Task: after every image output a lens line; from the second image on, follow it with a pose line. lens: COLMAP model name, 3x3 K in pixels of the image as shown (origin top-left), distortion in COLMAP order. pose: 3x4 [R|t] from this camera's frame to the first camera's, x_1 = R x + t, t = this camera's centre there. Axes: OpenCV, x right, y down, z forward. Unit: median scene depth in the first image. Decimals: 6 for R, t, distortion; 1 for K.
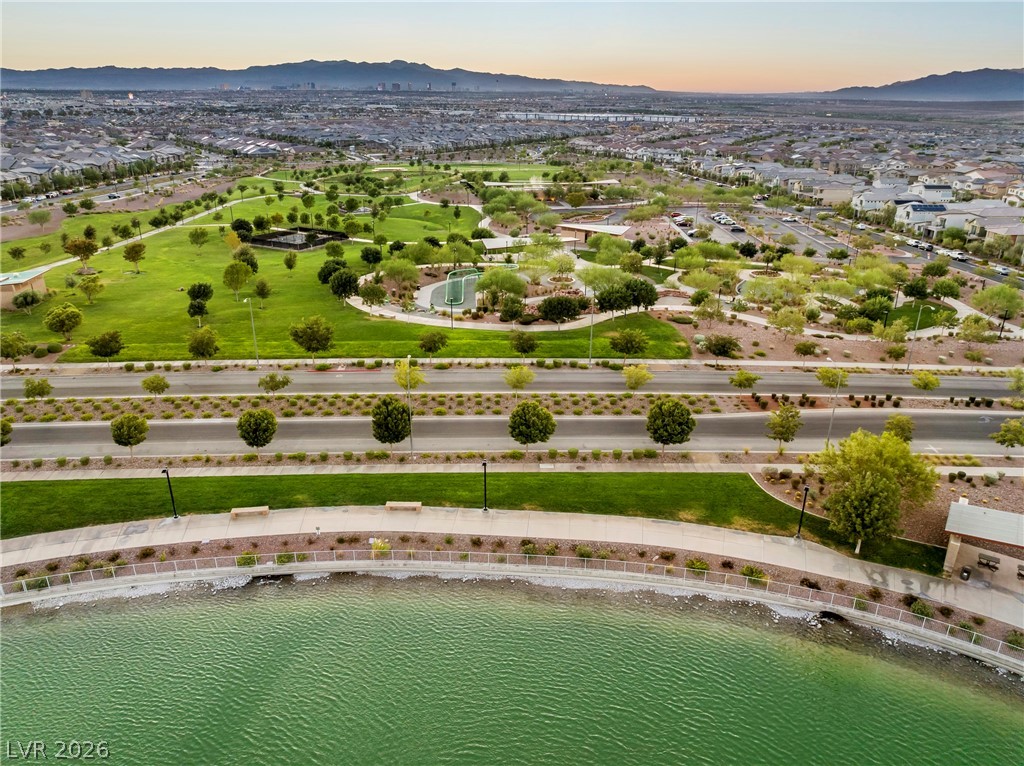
lens RADIAL K [[725.3, 0, 512.0], [0, 725.3, 383.0], [0, 0, 1]] dist [-0.056524, 0.030329]
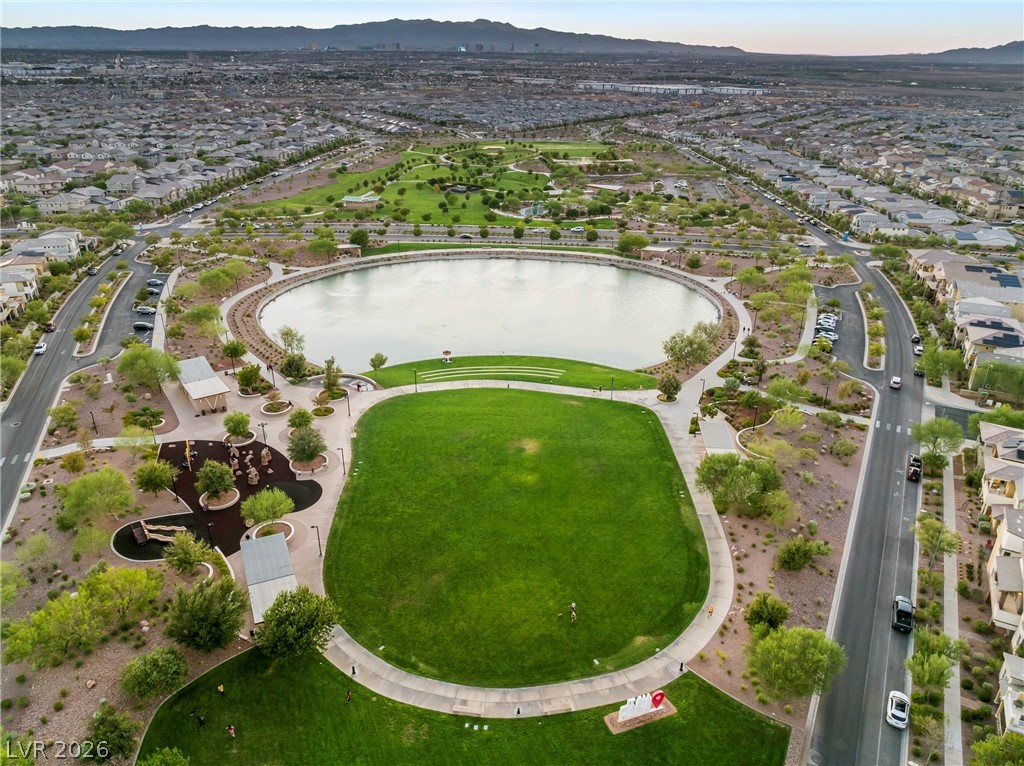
lens RADIAL K [[725.3, 0, 512.0], [0, 725.3, 383.0], [0, 0, 1]] dist [-0.056524, 0.030329]
pose [[0.994405, 0.045619, -0.095275, 0.019376], [-0.040976, 0.997901, 0.050137, 0.063268], [0.097362, -0.045952, 0.994188, -0.274839]]
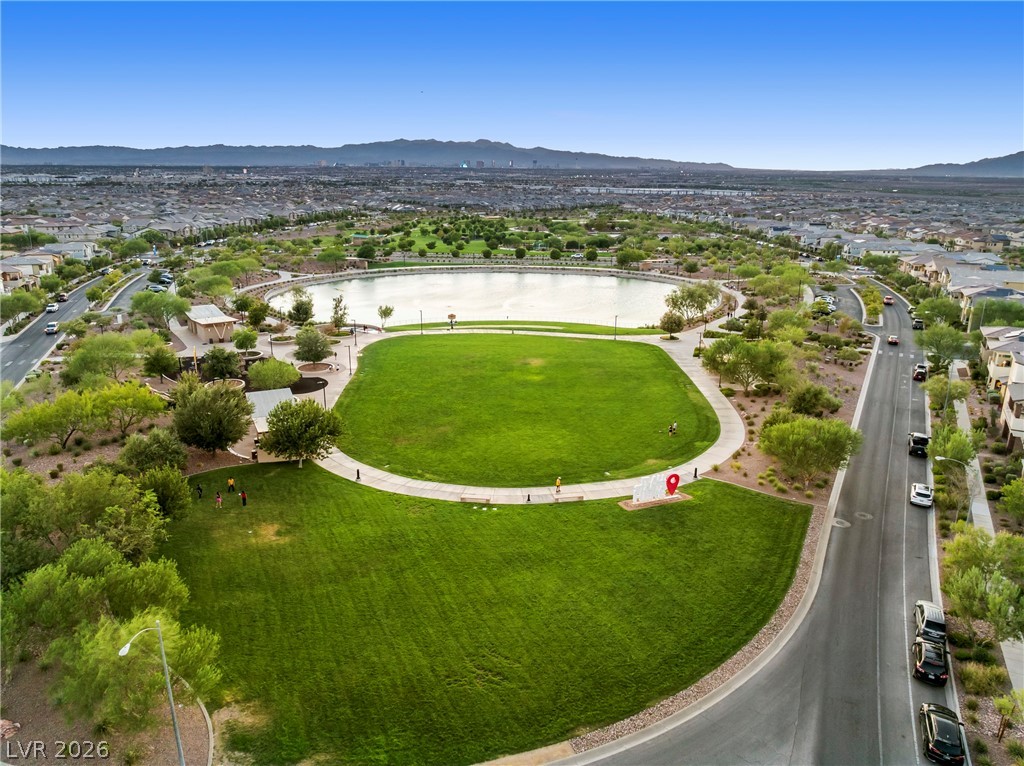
lens RADIAL K [[725.3, 0, 512.0], [0, 725.3, 383.0], [0, 0, 1]] dist [-0.056524, 0.030329]
pose [[0.994509, 0.028624, -0.100664, 0.019947], [-0.038174, 0.994815, -0.094264, 0.109397], [0.097443, 0.097590, 0.990445, -0.275292]]
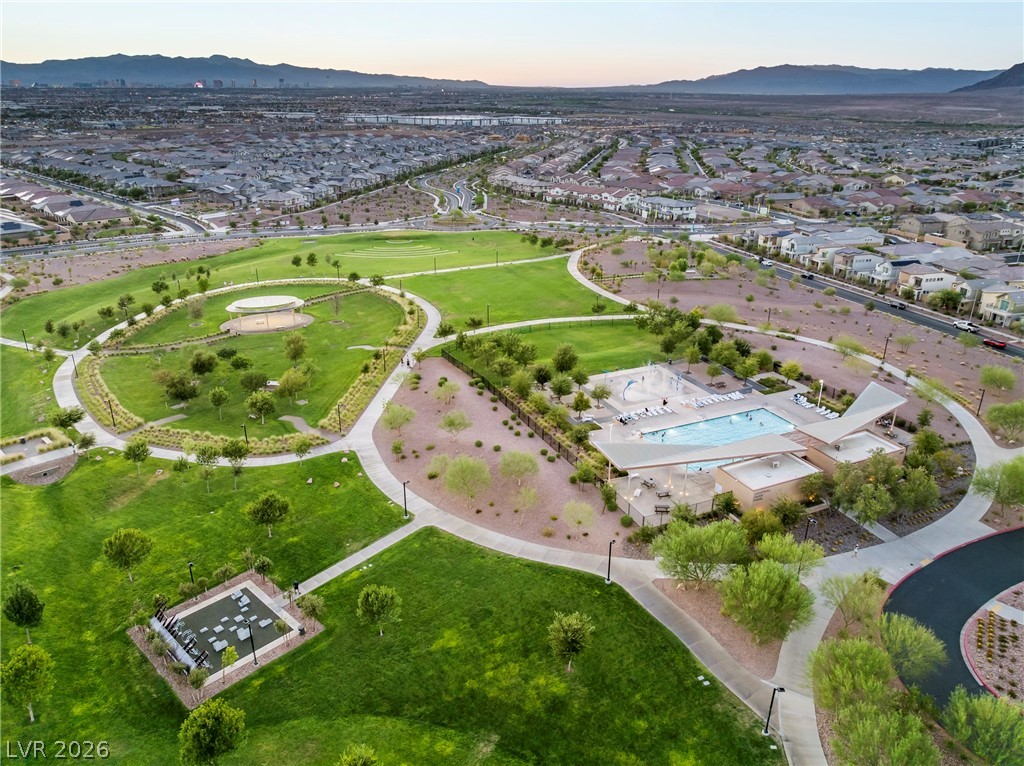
lens RADIAL K [[725.3, 0, 512.0], [0, 725.3, 383.0], [0, 0, 1]] dist [-0.056524, 0.030329]
pose [[0.976910, -0.080613, 0.197861, -0.053197], [0.079419, 0.996743, 0.013976, -0.116247], [-0.198343, 0.002060, 0.980130, 0.245472]]
